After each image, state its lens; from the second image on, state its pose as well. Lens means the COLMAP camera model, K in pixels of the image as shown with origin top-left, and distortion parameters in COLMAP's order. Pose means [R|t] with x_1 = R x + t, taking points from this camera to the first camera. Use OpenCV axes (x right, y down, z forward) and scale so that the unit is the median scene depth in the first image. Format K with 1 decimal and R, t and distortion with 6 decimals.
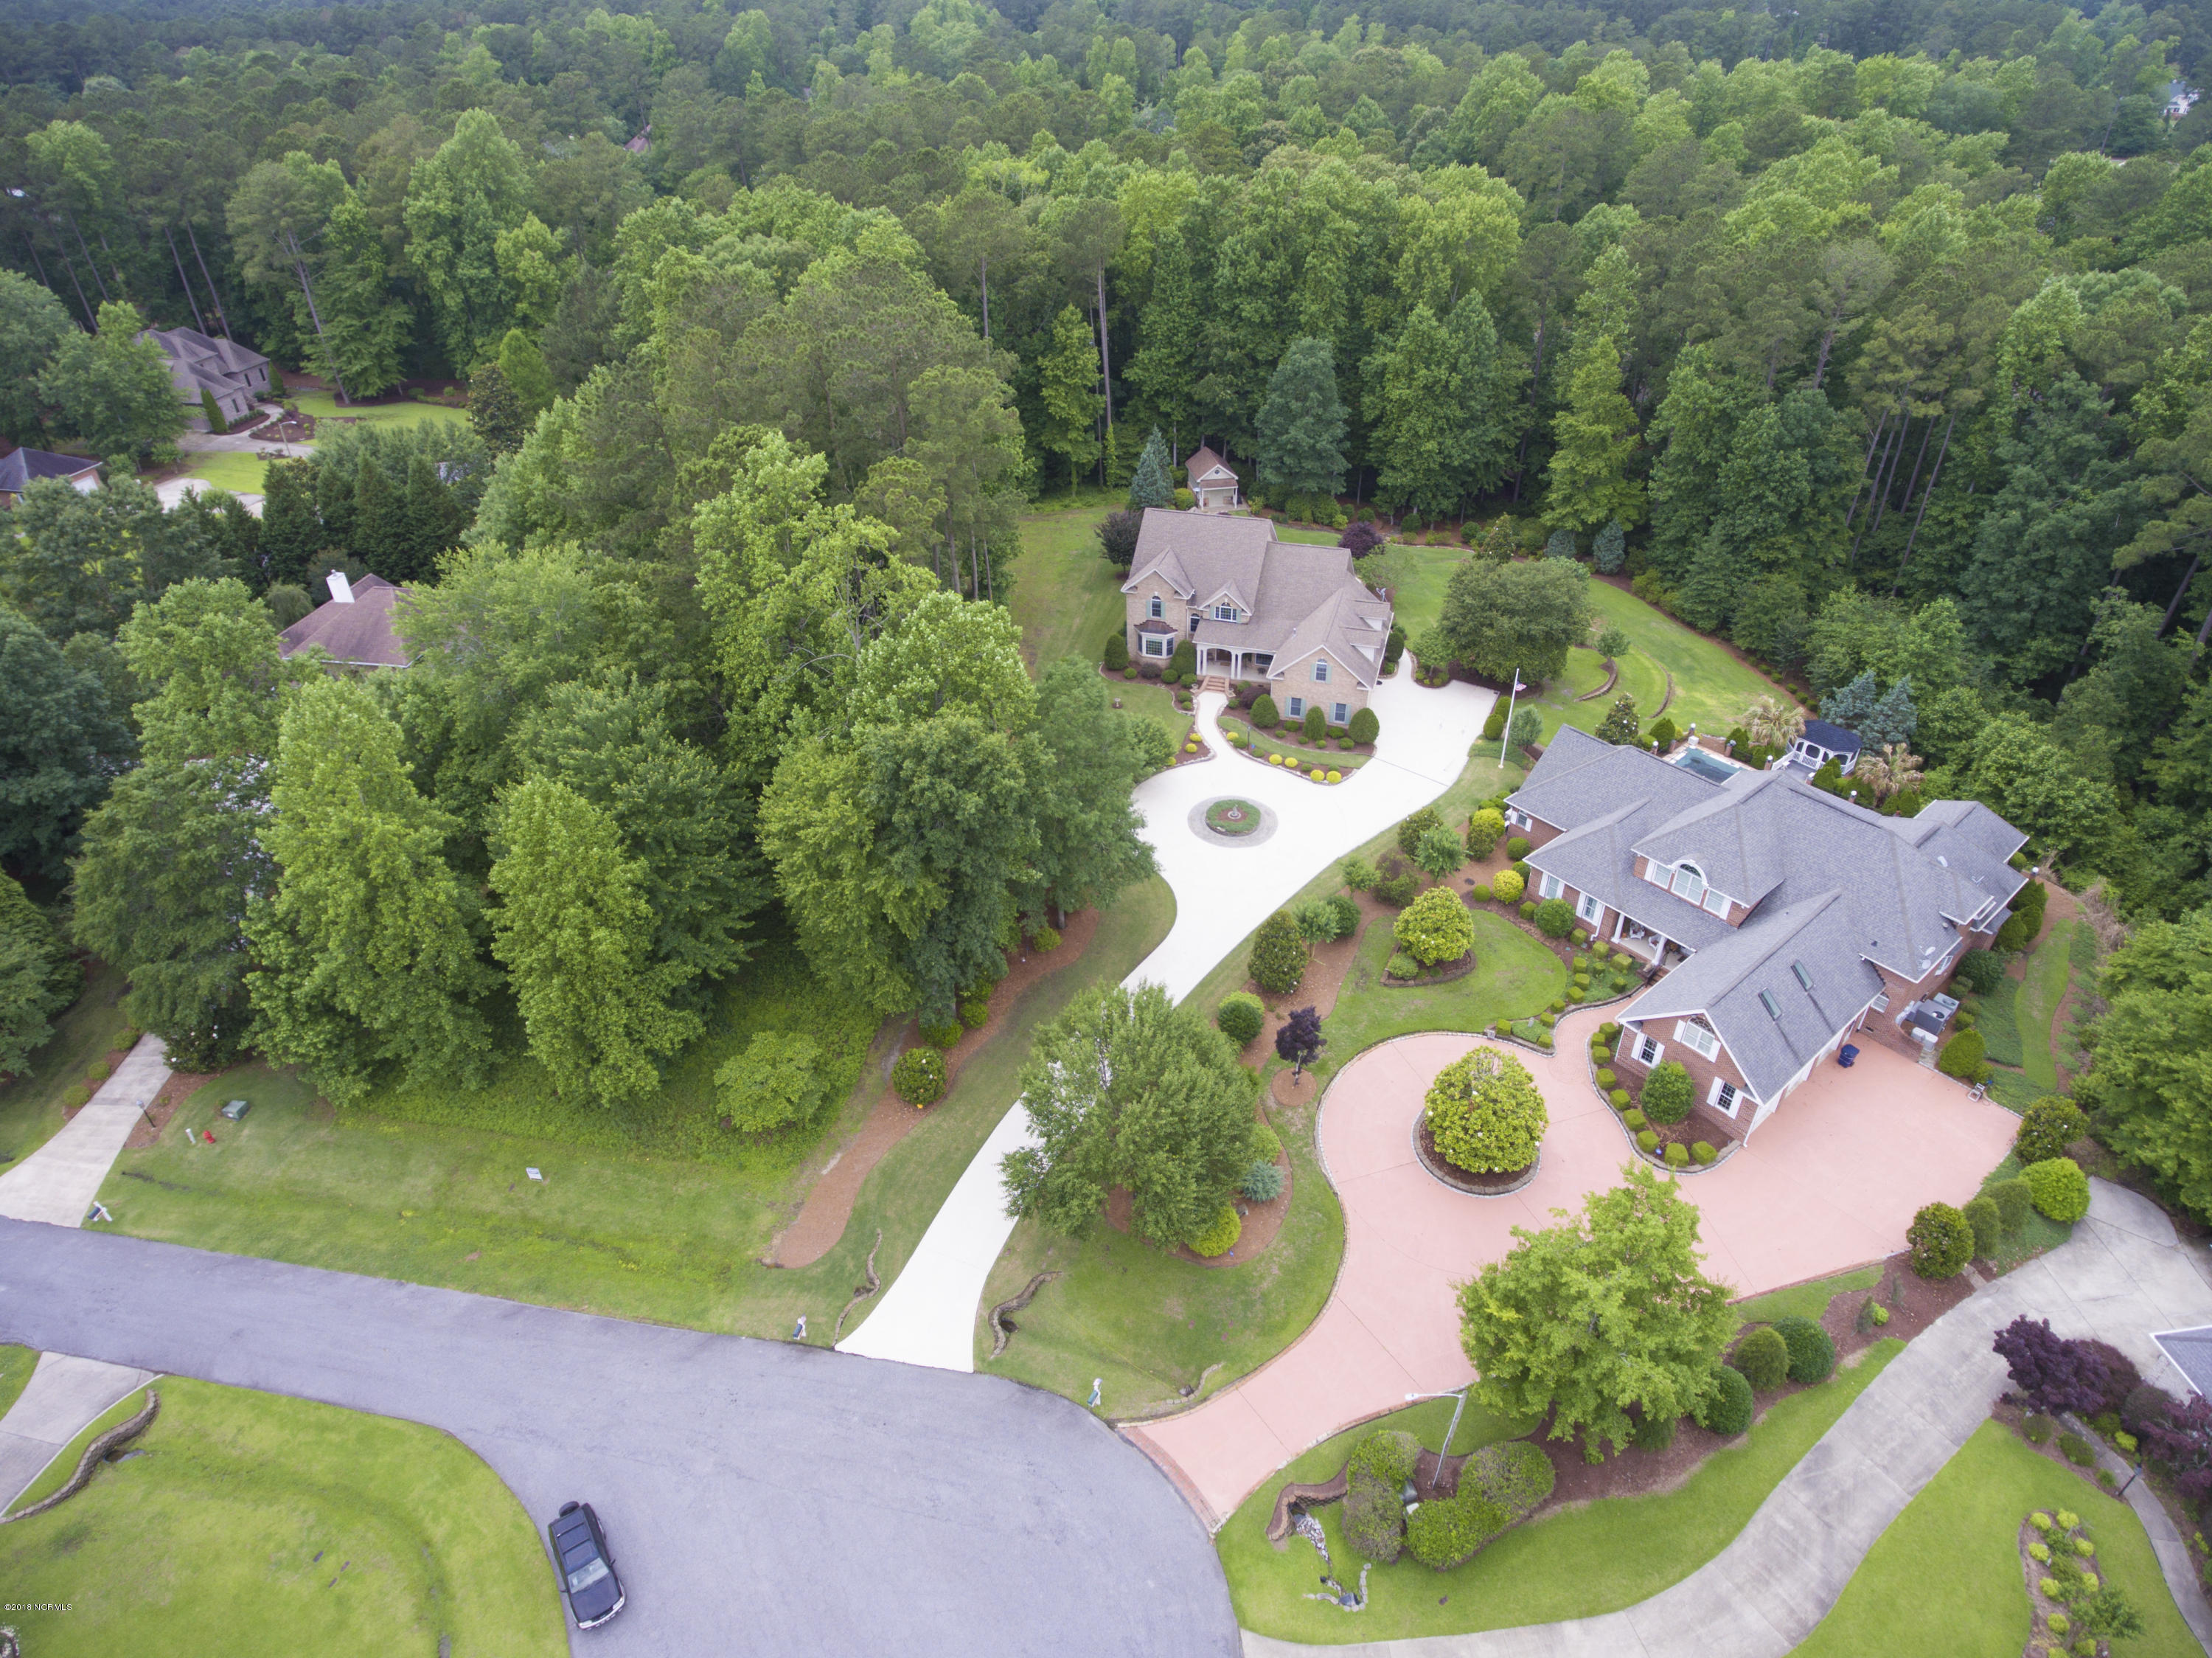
lens RADIAL K [[1324.5, 0, 1116.8], [0, 1324.5, 837.6], [0, 0, 1]] dist [-0.023562, 0.001804]
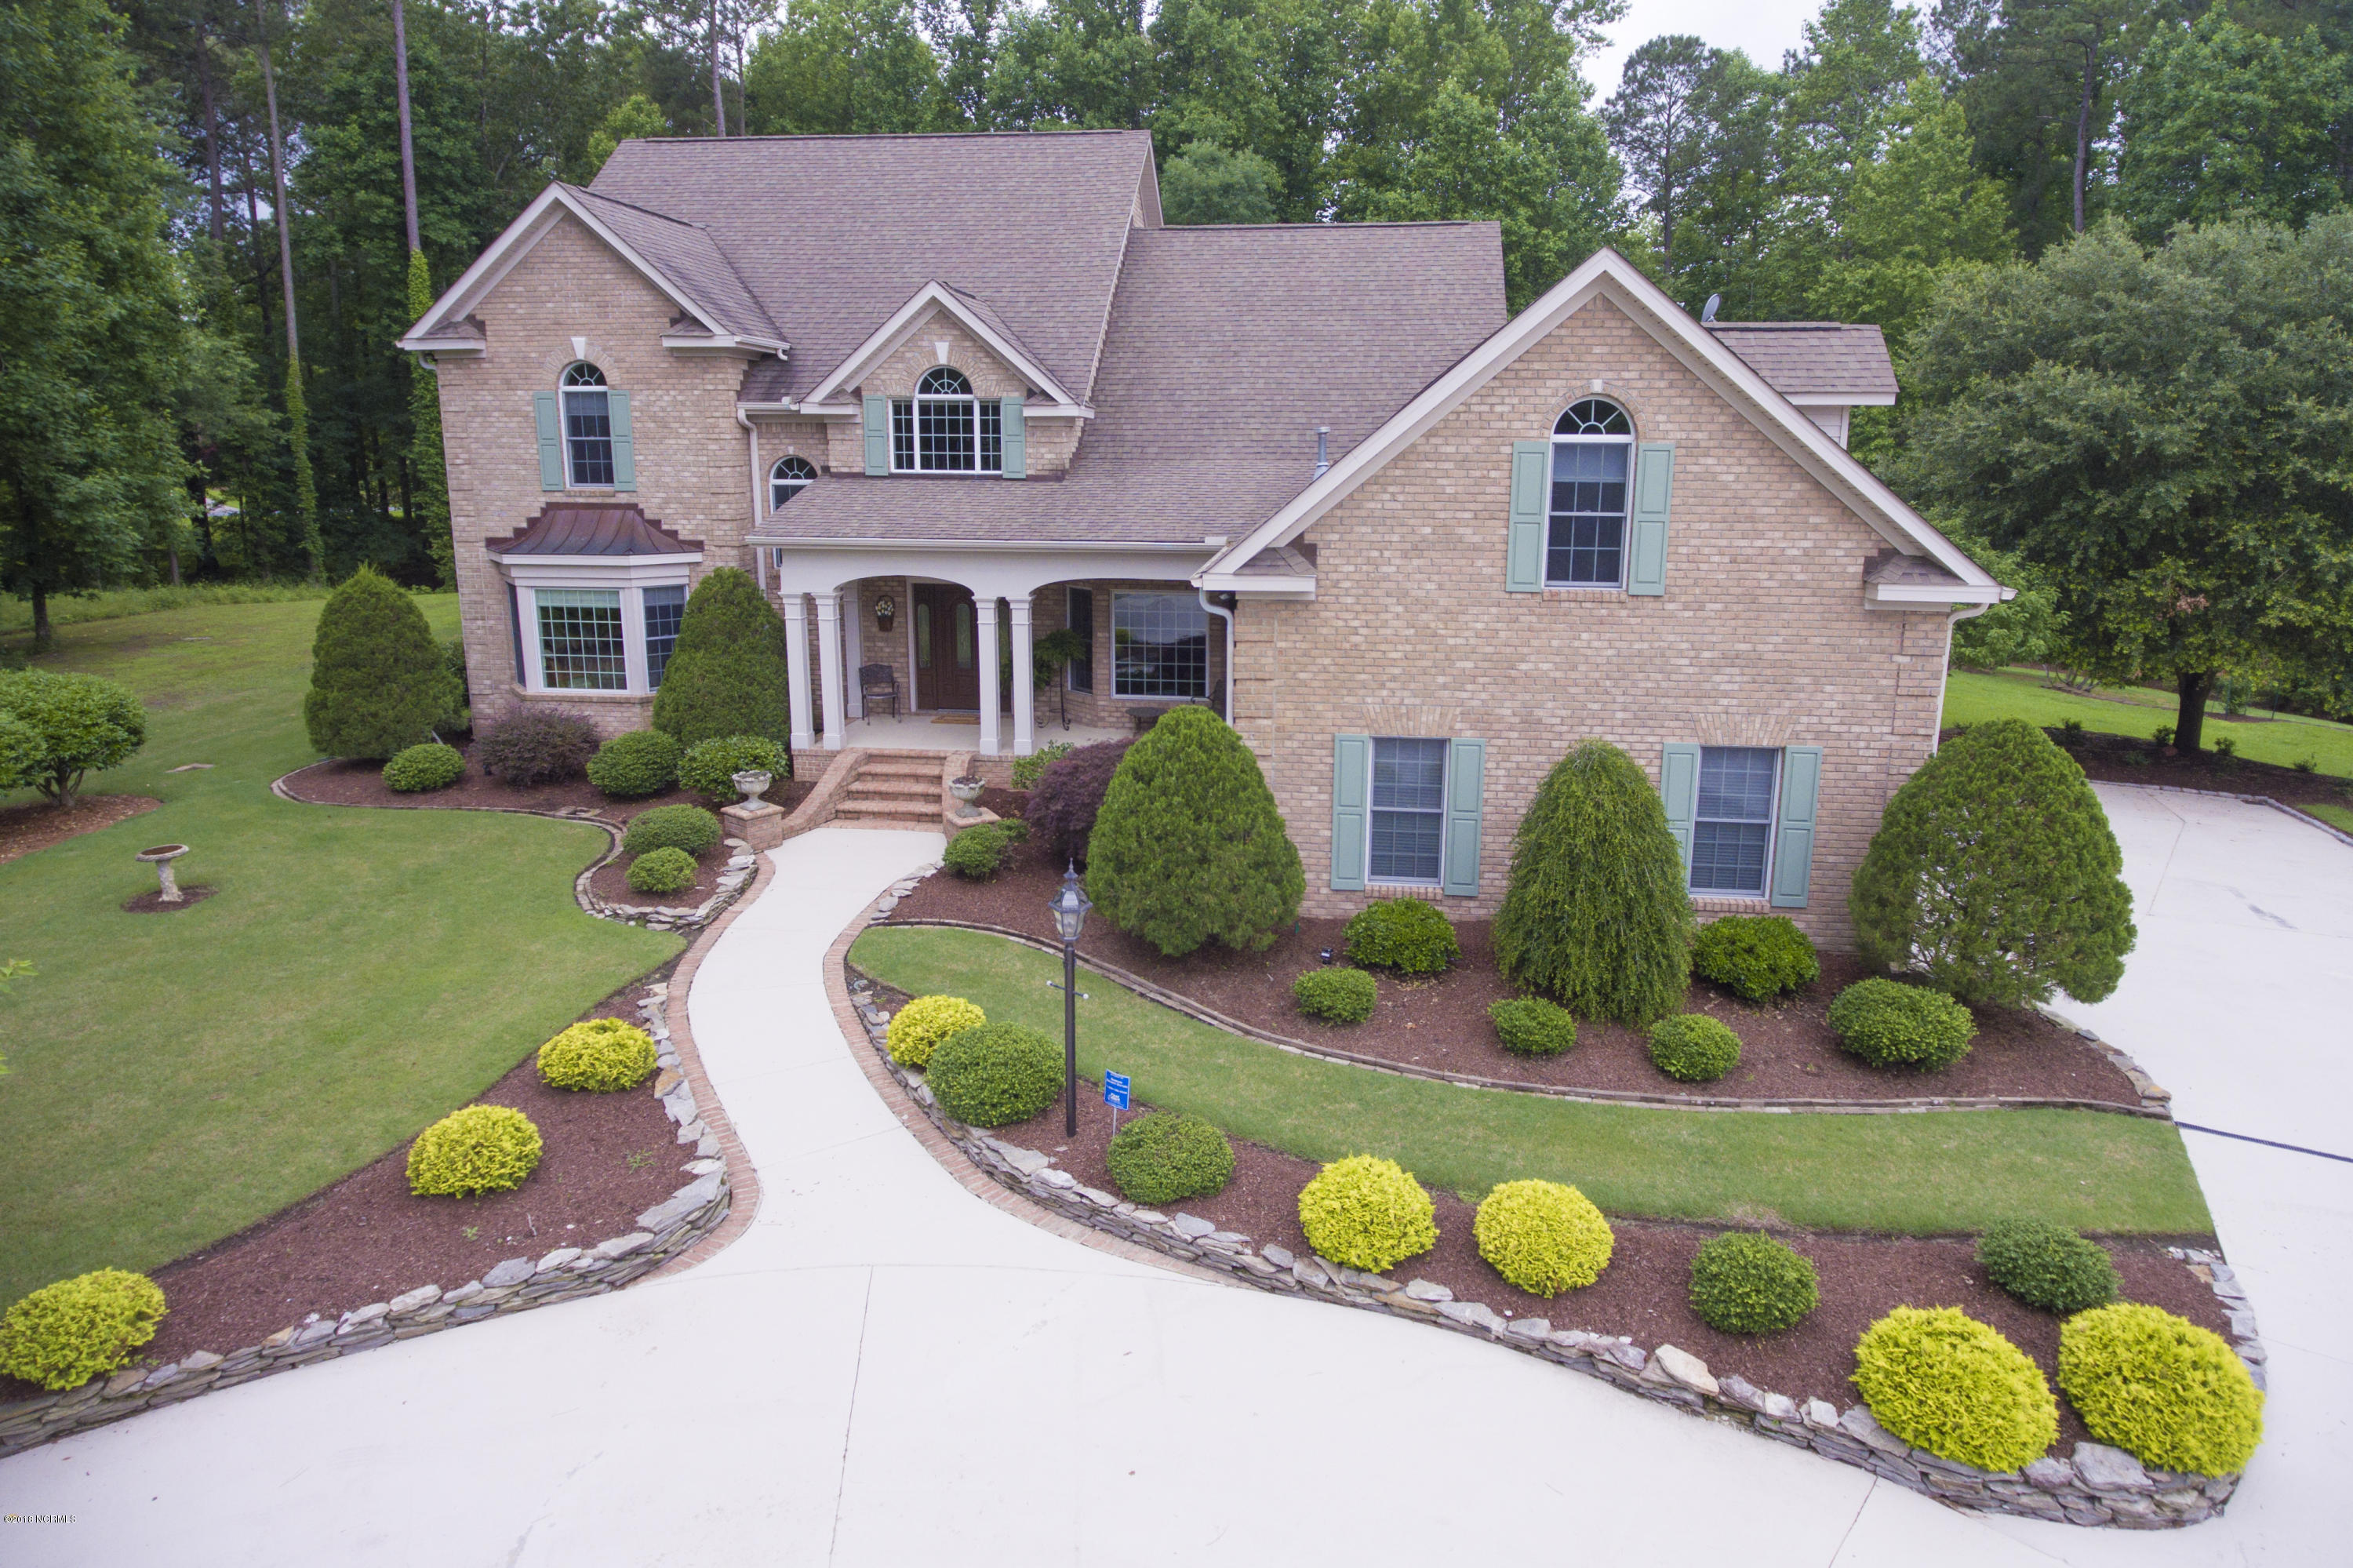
lens RADIAL K [[1405.9, 0, 1199.0], [0, 1405.9, 703.1], [0, 0, 1]] dist [-0.023172, 0.001112]
pose [[0.987108, -0.014410, 0.159404, 0.095390], [0.077461, 0.914543, -0.397003, -0.054911], [-0.140061, 0.404233, 0.903869, 0.919638]]
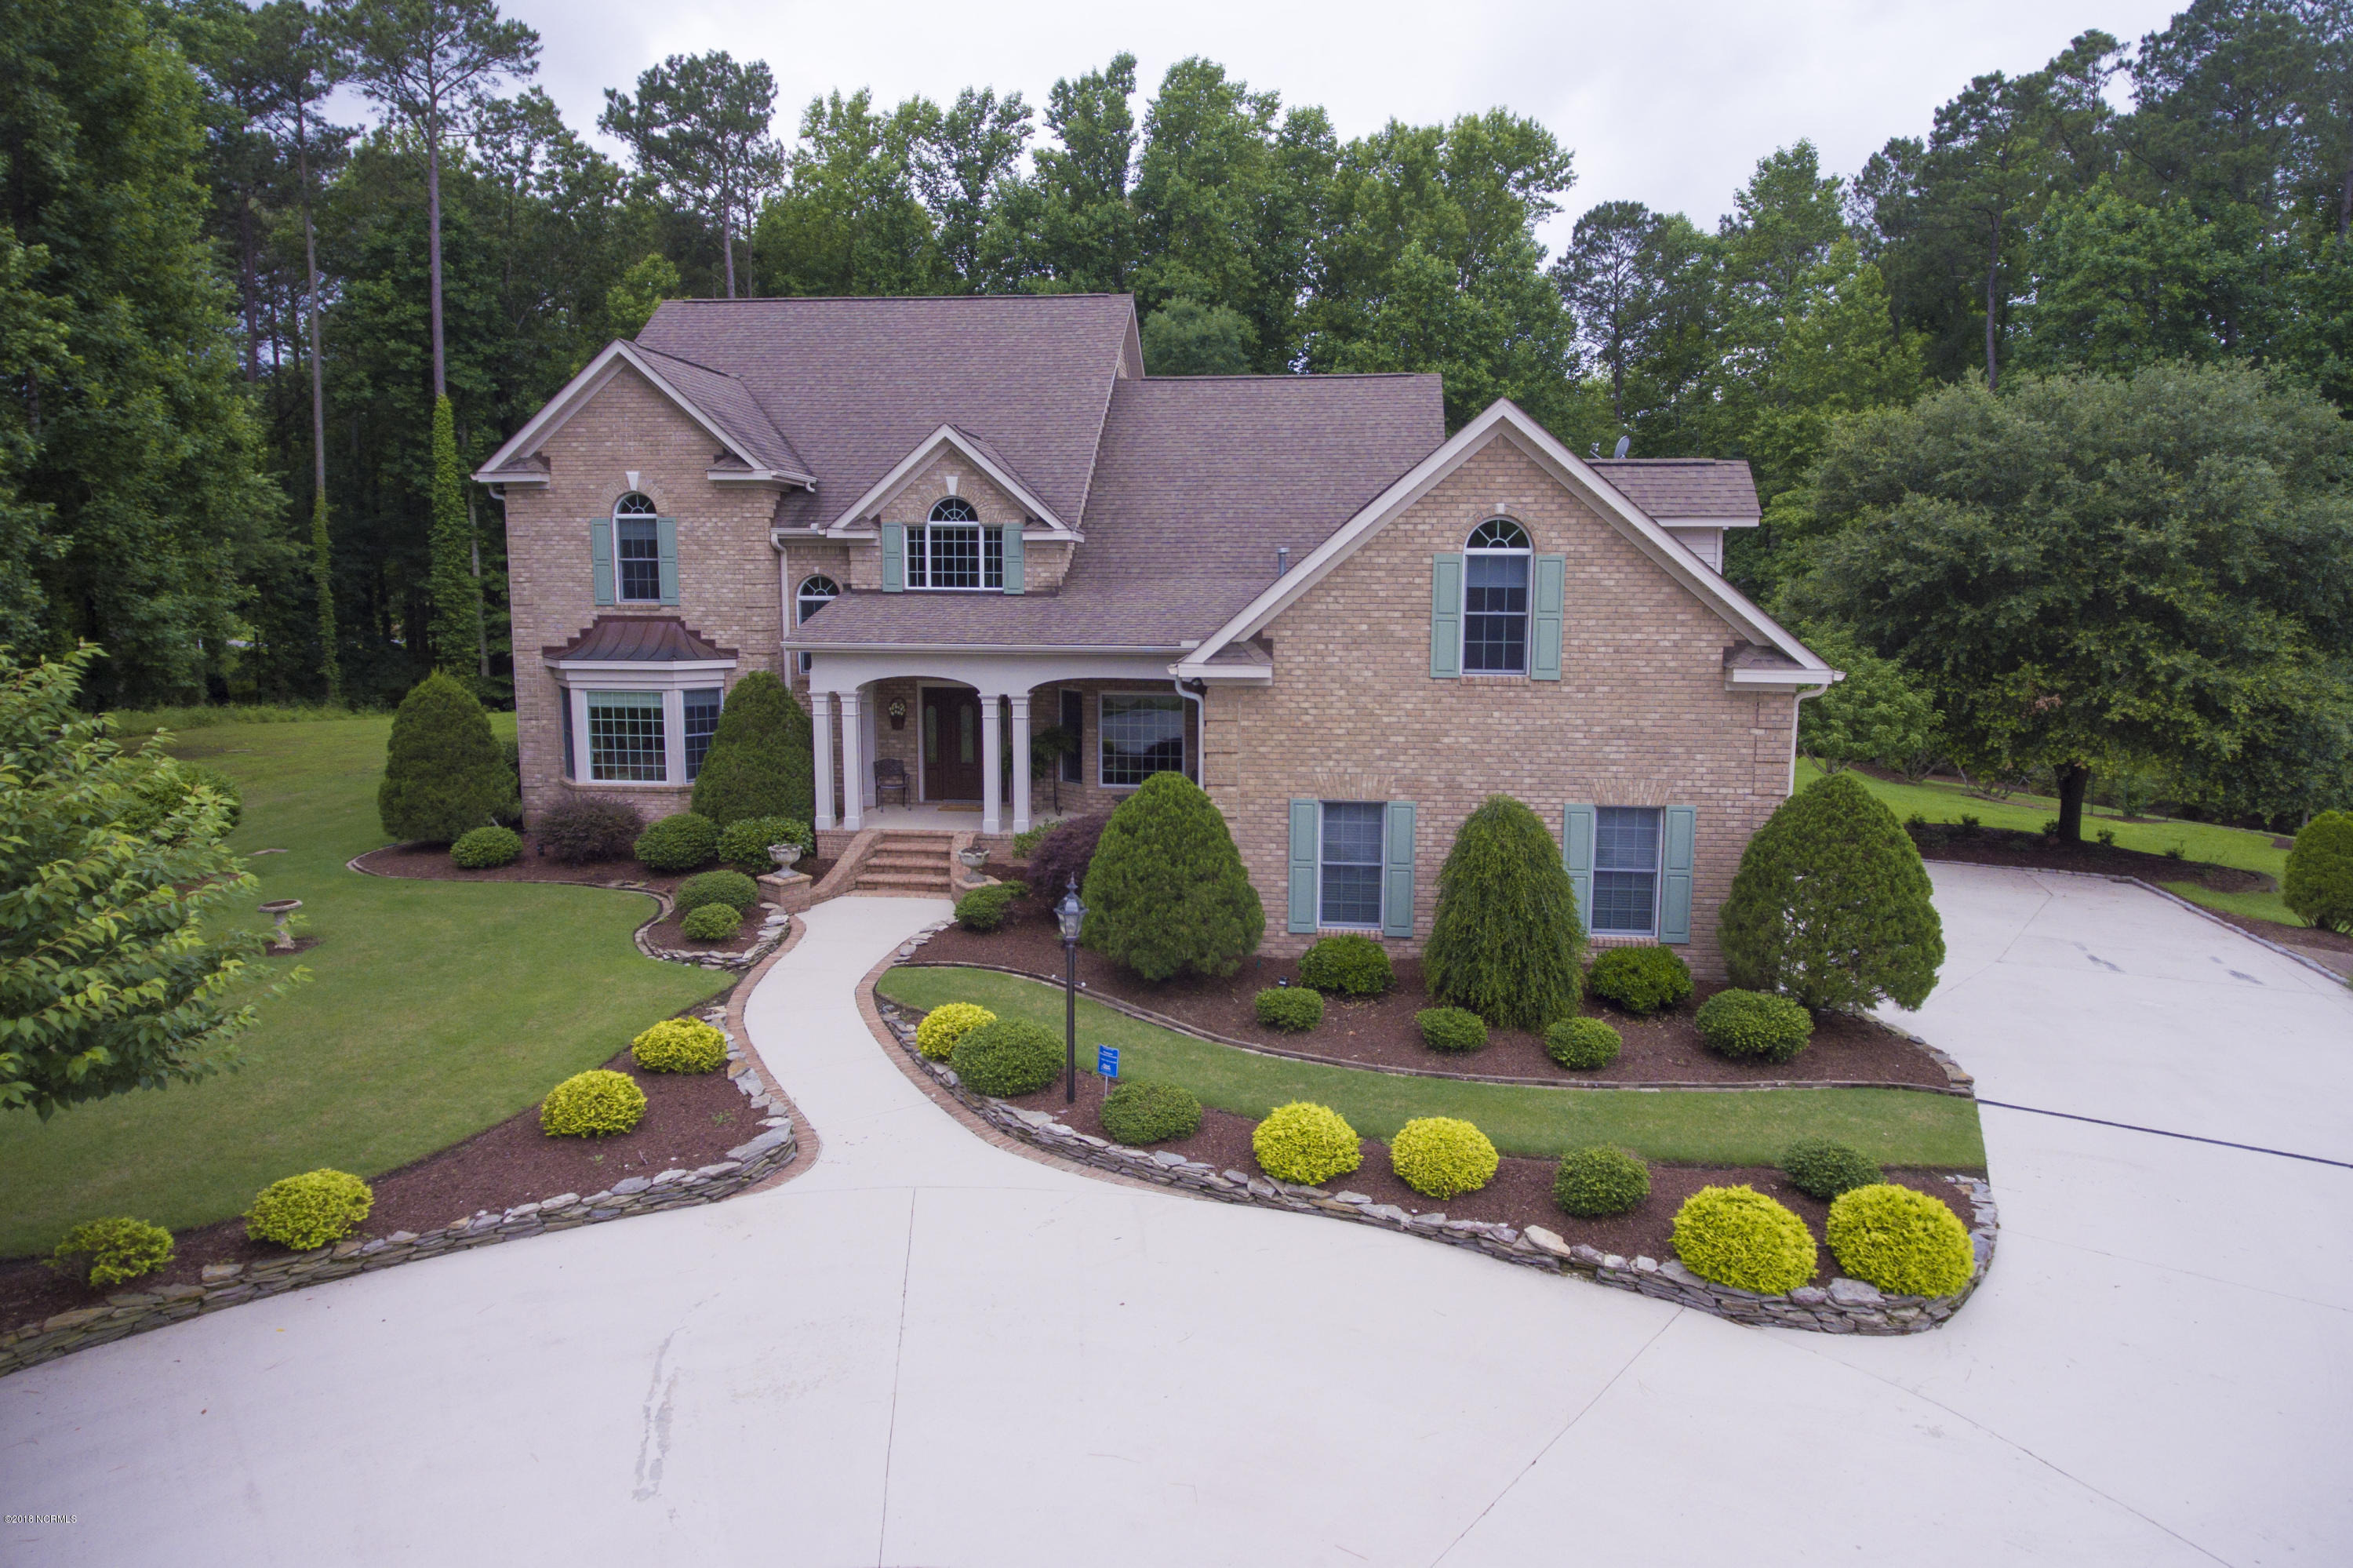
lens RADIAL K [[1405.9, 0, 1200.4], [0, 1405.9, 731.2], [0, 0, 1]] dist [-0.023172, 0.001112]
pose [[0.984654, -0.003629, 0.174478, 0.091192], [0.085825, 0.880595, -0.466033, -0.034859], [-0.151954, 0.473856, 0.867393, 0.896648]]
